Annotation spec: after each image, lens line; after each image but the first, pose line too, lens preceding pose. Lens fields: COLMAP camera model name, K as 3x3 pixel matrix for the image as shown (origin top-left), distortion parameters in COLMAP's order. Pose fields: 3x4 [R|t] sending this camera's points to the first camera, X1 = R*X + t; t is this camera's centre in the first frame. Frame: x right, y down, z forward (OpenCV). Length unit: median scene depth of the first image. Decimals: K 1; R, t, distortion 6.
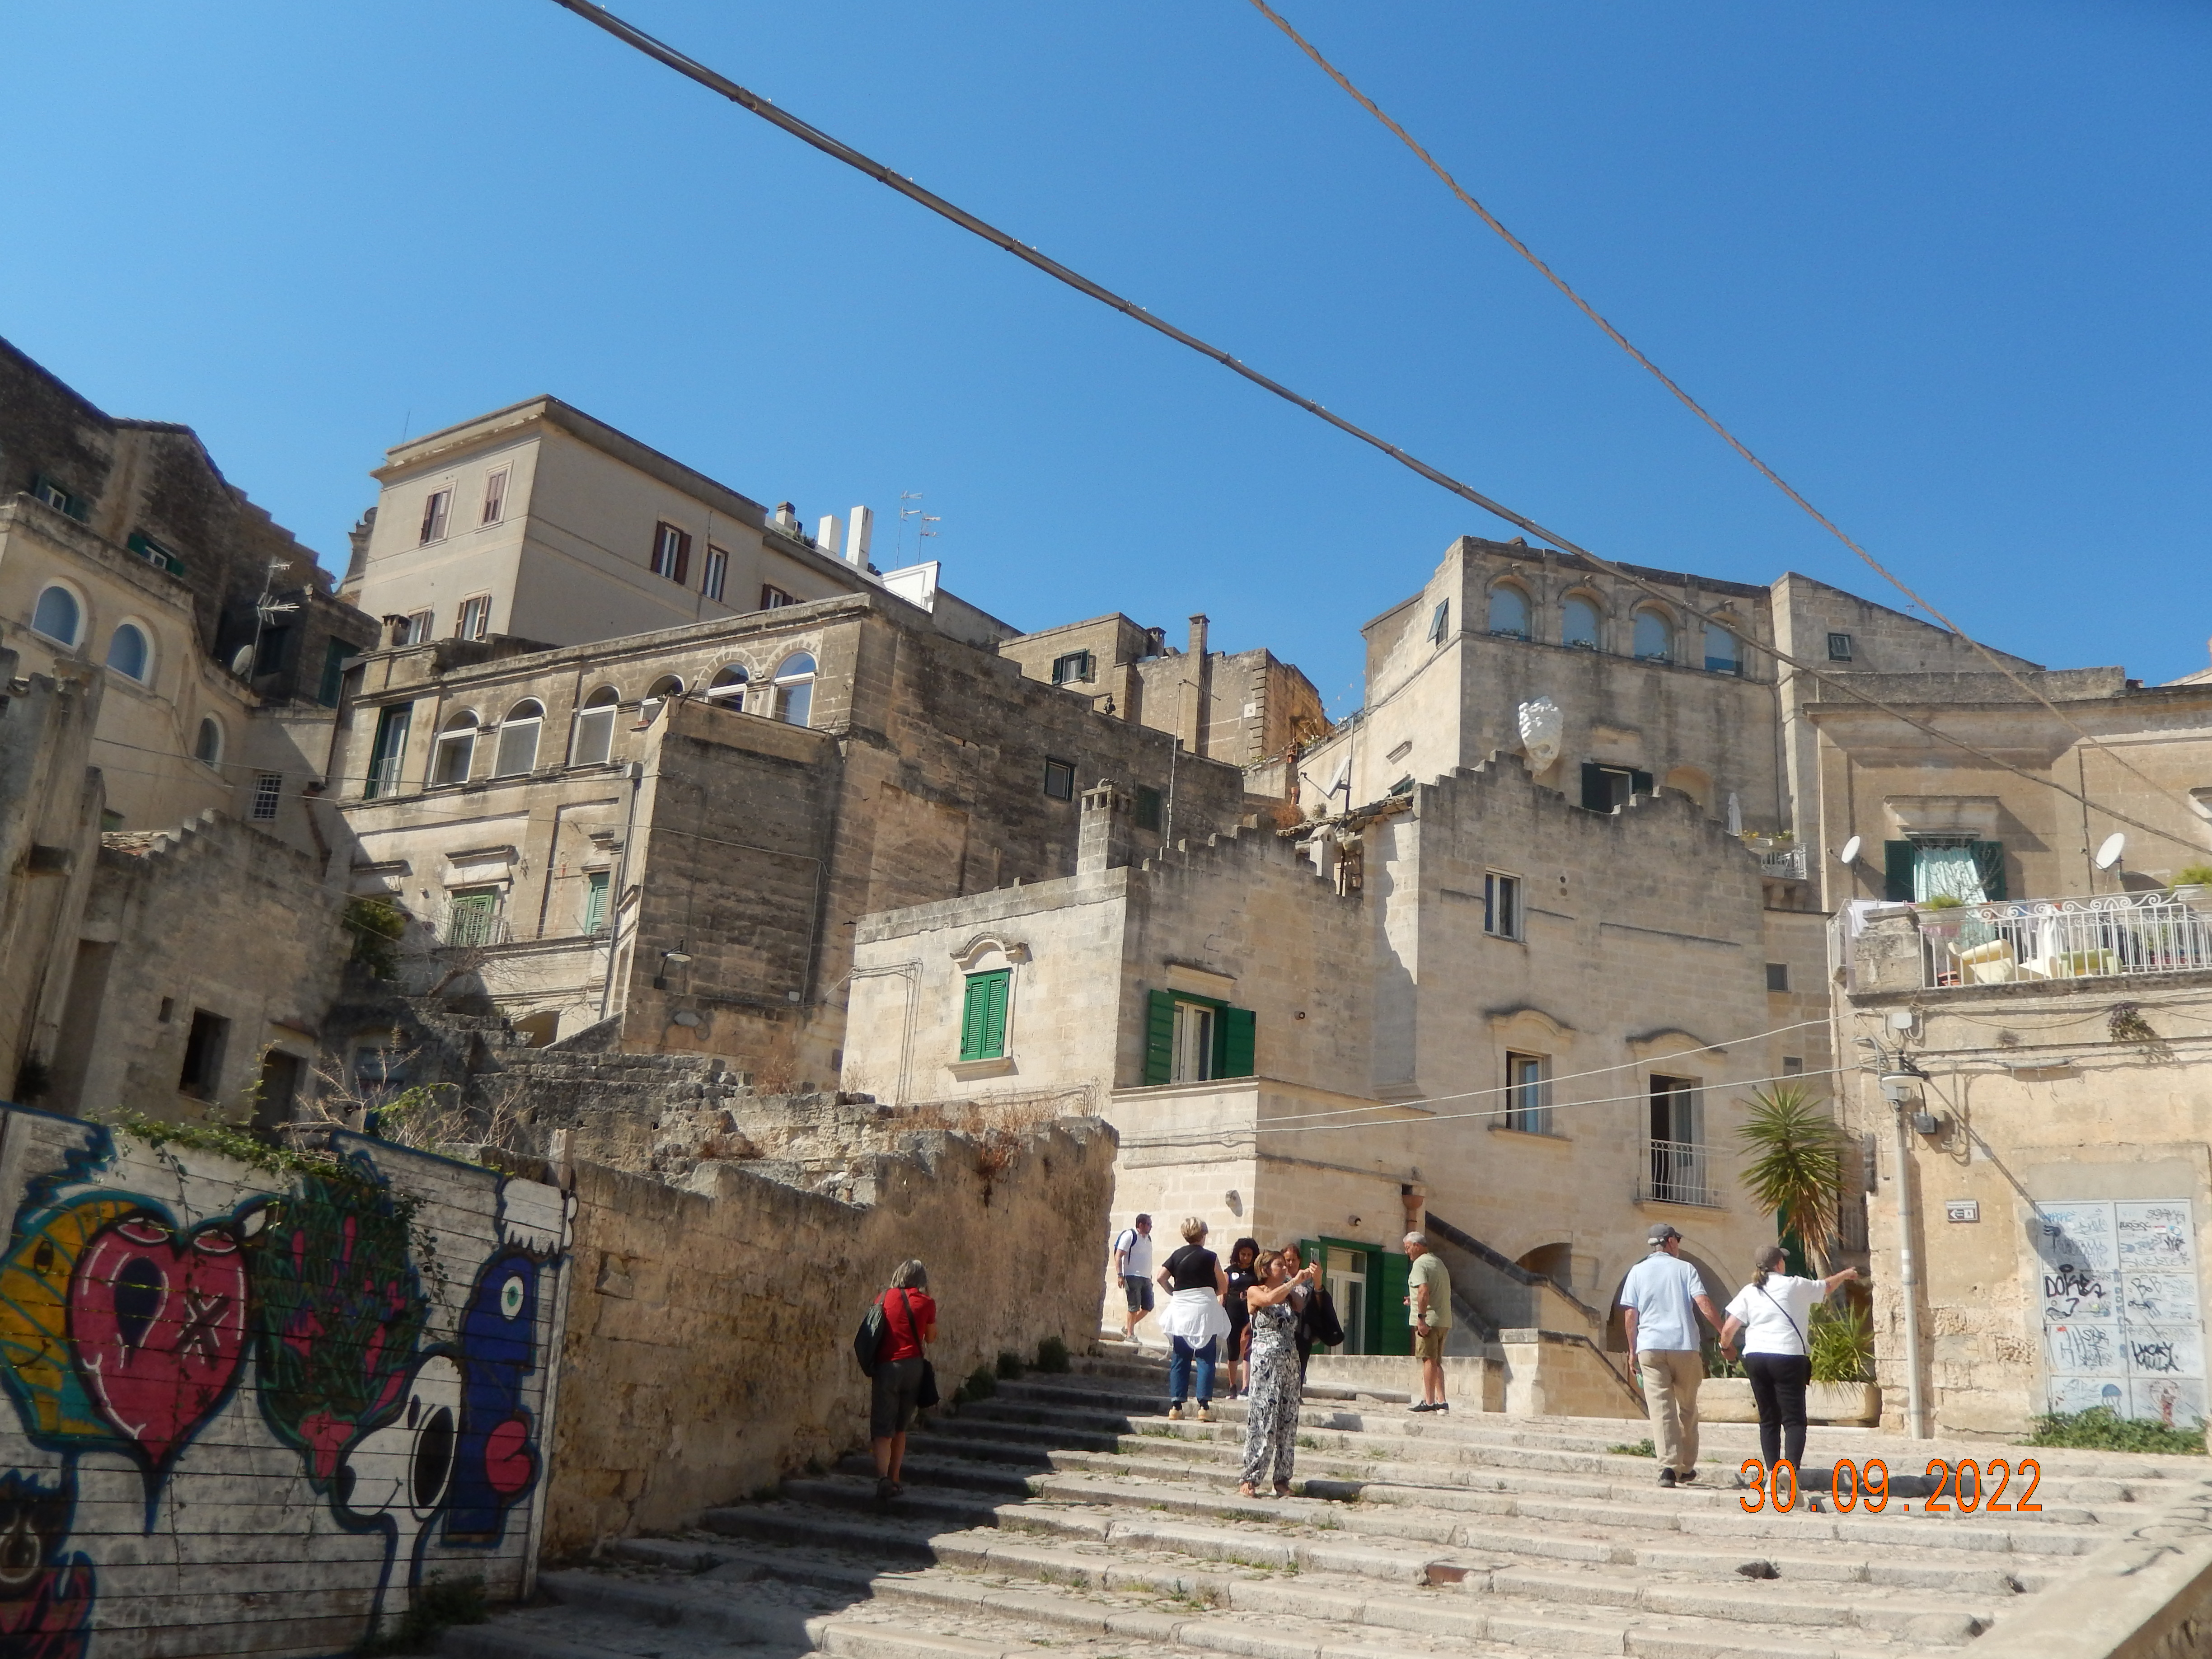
lens RADIAL K [[2039.0, 0, 1108.4], [0, 2039.0, 817.9], [0, 0, 1]] dist [-0.002954, 0.000000]
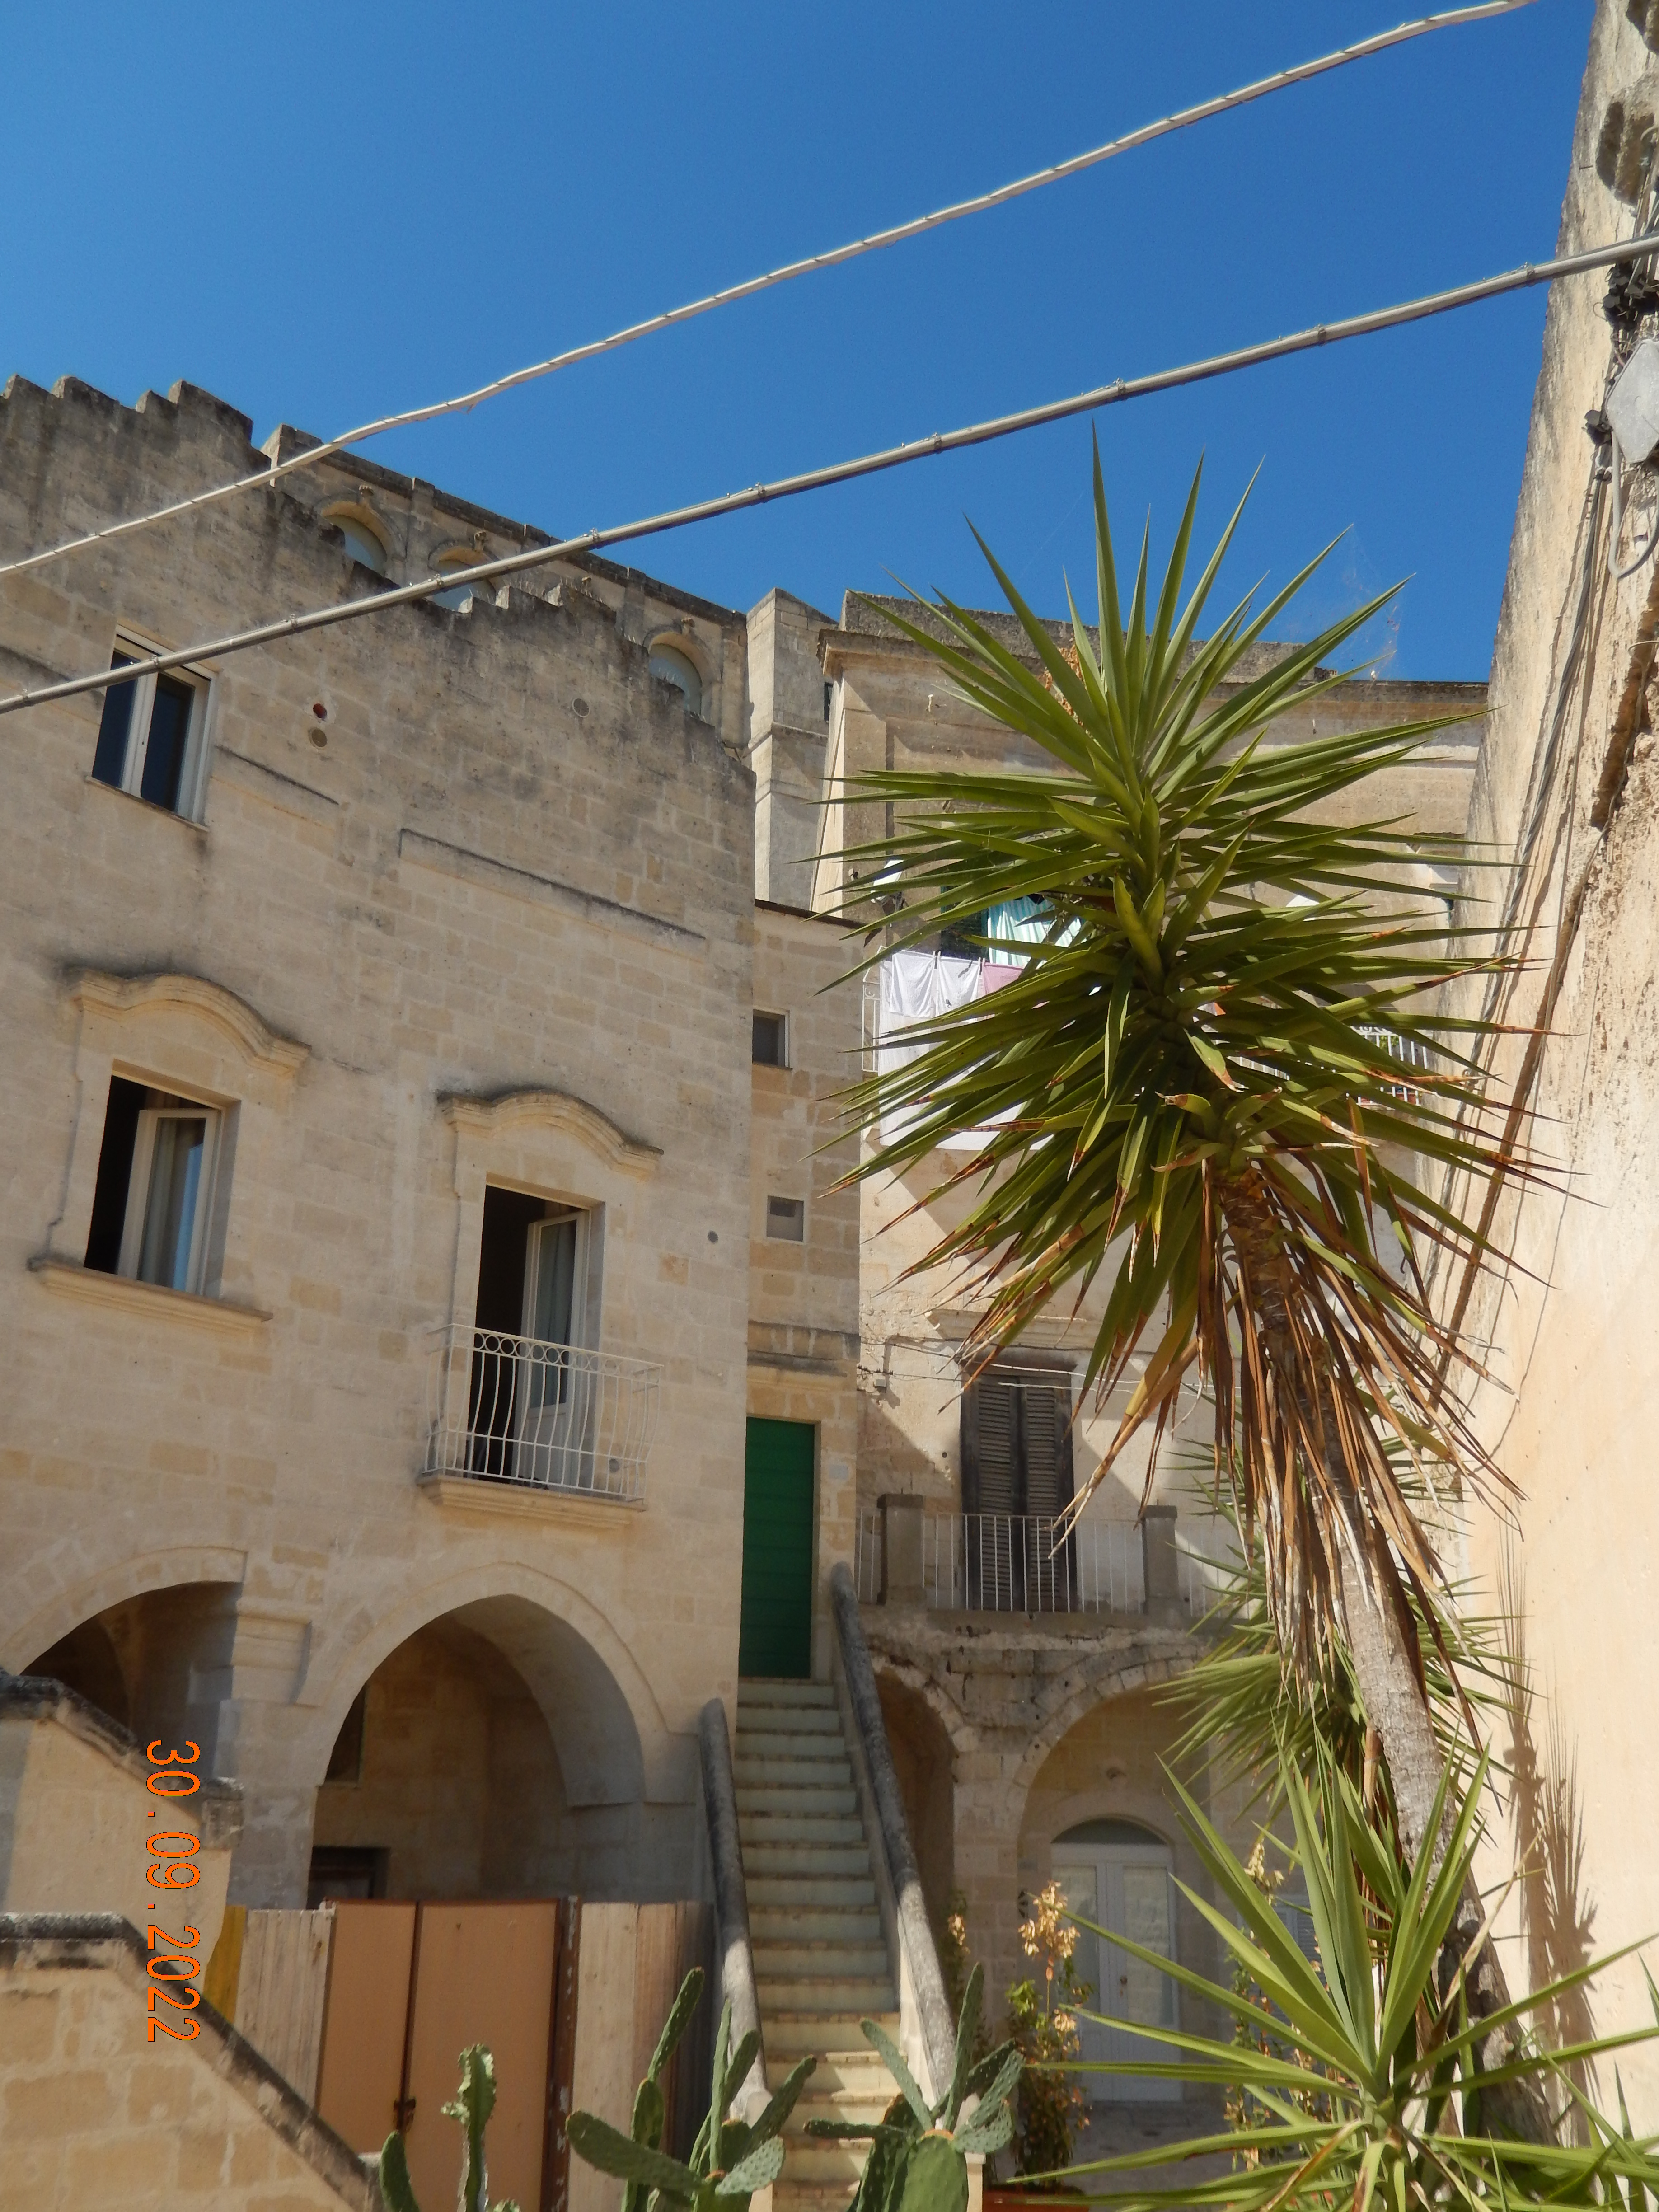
lens RADIAL K [[2039.0, 0, 835.8], [0, 2039.0, 1106.4], [0, 0, 1]] dist [-0.002954, 0.000000]
pose [[0.920019, 0.084501, 0.382654, 0.167106], [-0.070639, 0.996240, -0.050161, 0.124724], [-0.385454, 0.019119, 0.922529, 0.574121]]
